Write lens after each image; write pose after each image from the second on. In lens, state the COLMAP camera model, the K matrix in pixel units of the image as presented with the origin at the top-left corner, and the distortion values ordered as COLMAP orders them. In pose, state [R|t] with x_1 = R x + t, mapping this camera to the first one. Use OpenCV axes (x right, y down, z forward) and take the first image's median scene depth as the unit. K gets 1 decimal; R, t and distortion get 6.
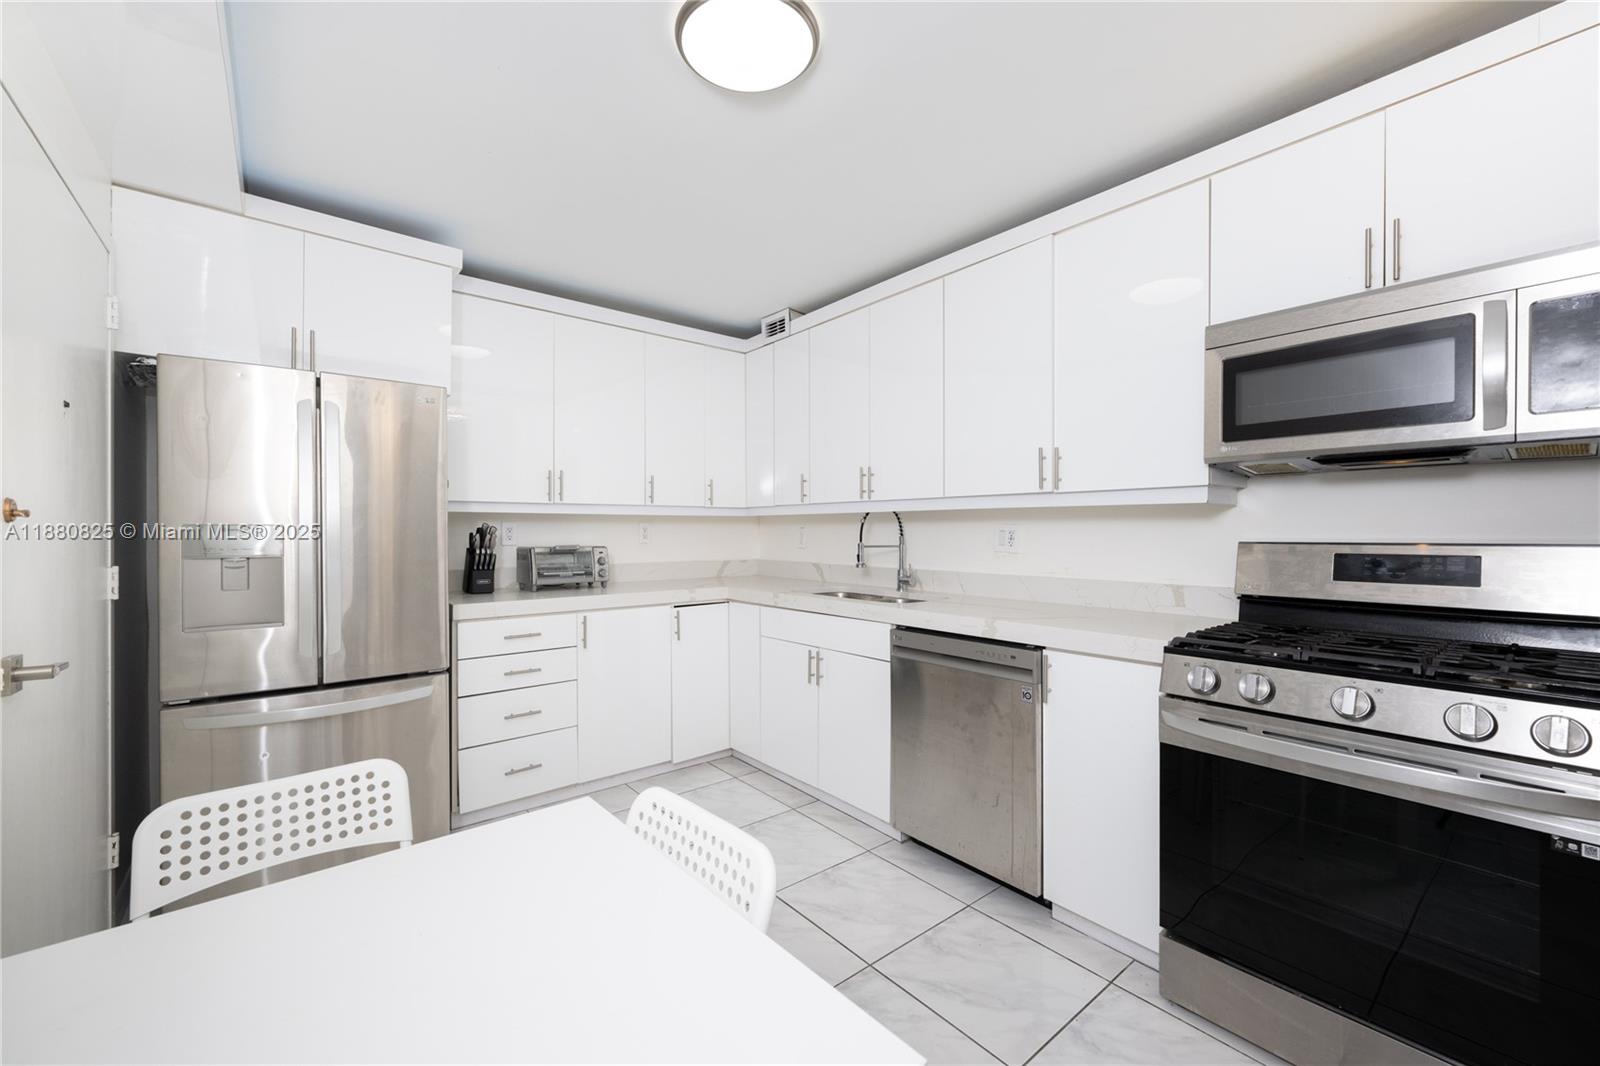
lens RADIAL K [[650.4, 0, 800.0], [0, 650.4, 533.0], [0, 0, 1]] dist [0.021084, 0.000044]
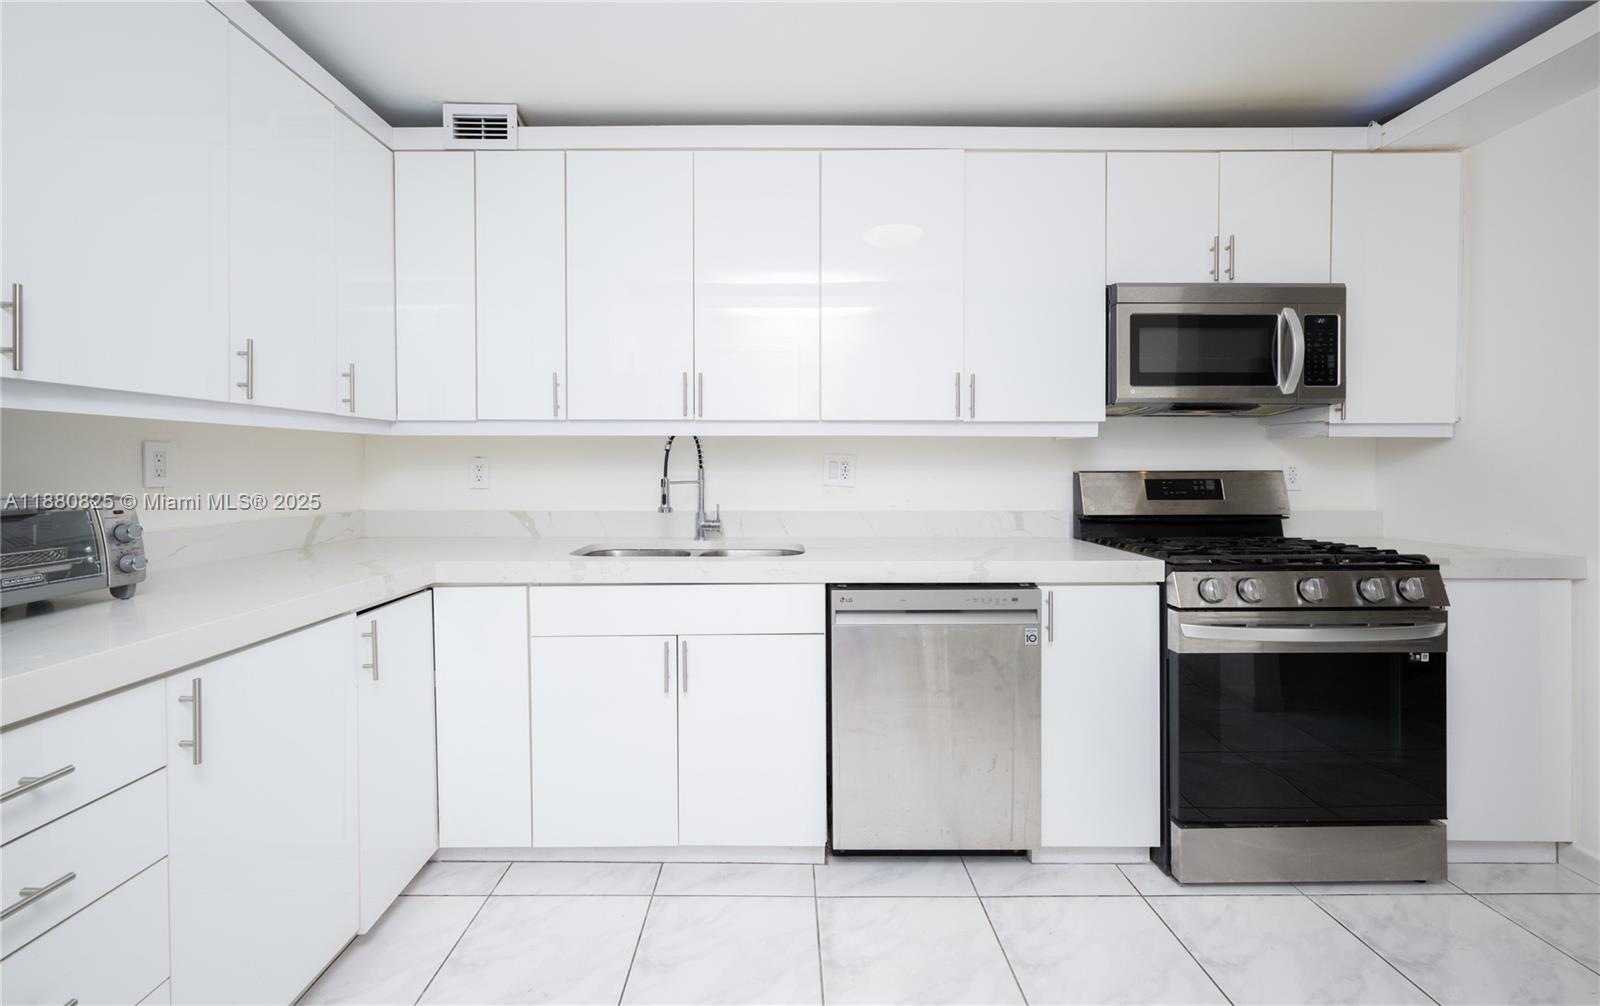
lens RADIAL K [[632.5, 0, 793.3], [0, 632.5, 474.0], [0, 0, 1]] dist [0.001254, 0.000556]
pose [[0.627285, -0.009216, 0.778735, -0.420162], [0.002936, 0.999951, 0.009469, 0.004984], [-0.778784, -0.003654, 0.627281, 0.525320]]
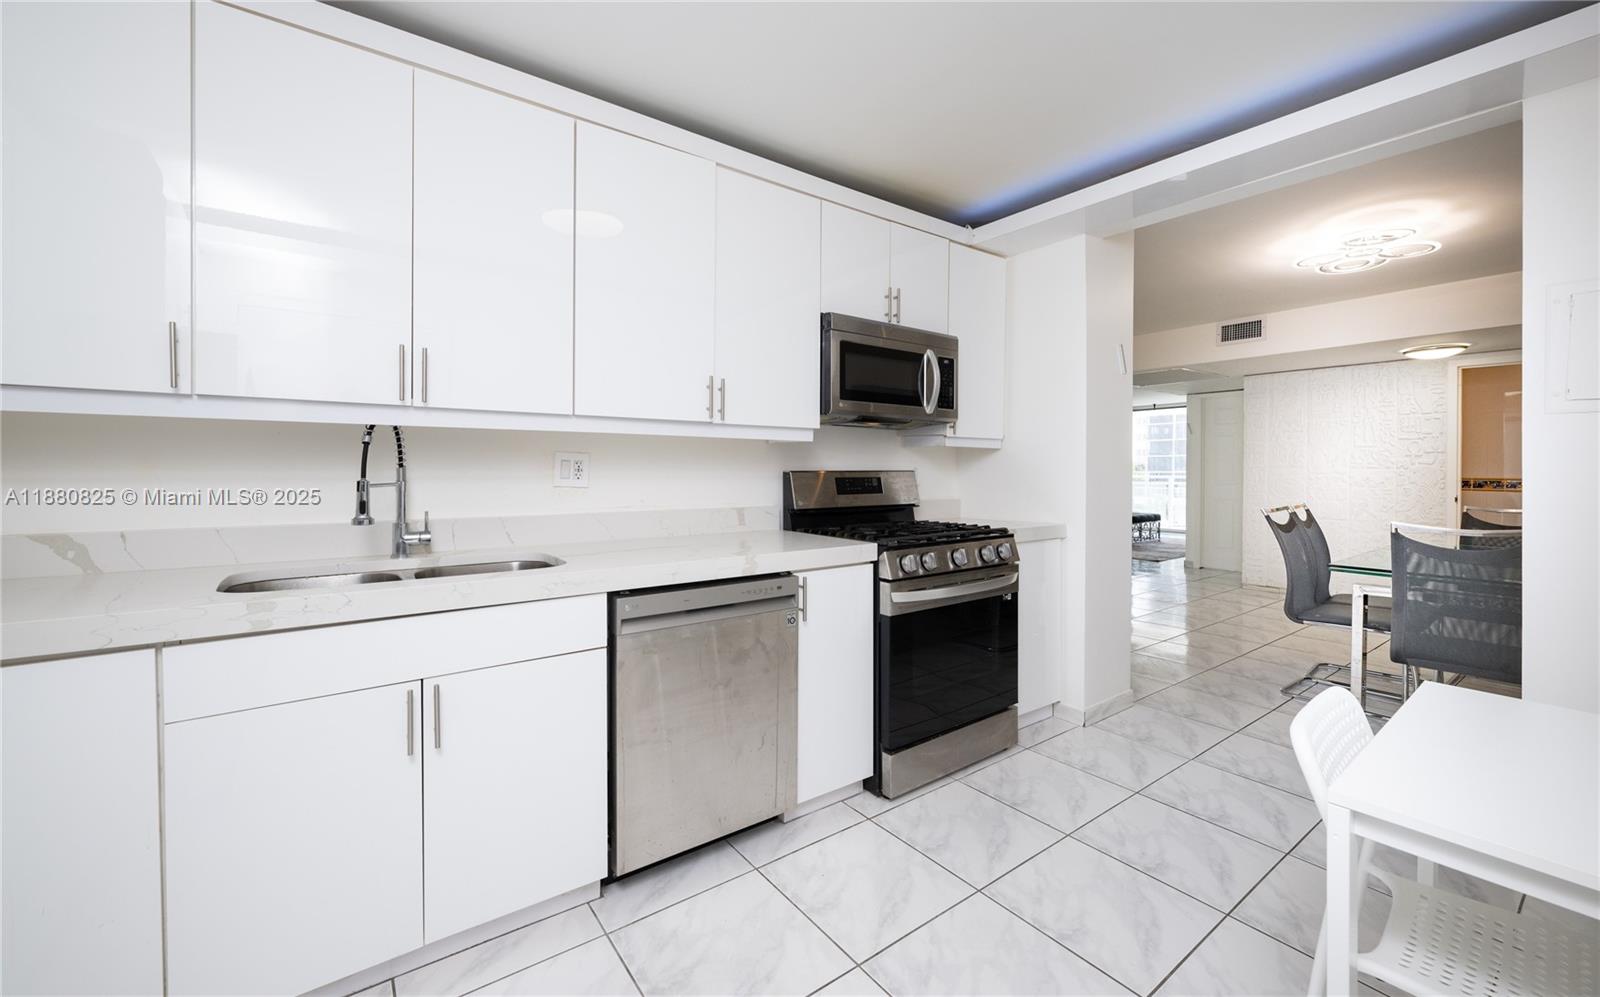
lens RADIAL K [[632.5, 0, 793.3], [0, 632.5, 469.5], [0, 0, 1]] dist [0.001254, 0.000556]
pose [[0.054535, -0.005754, 0.998495, -0.488254], [-0.002817, 0.999979, 0.005916, 0.002596], [-0.998508, -0.003135, 0.054517, 0.706818]]
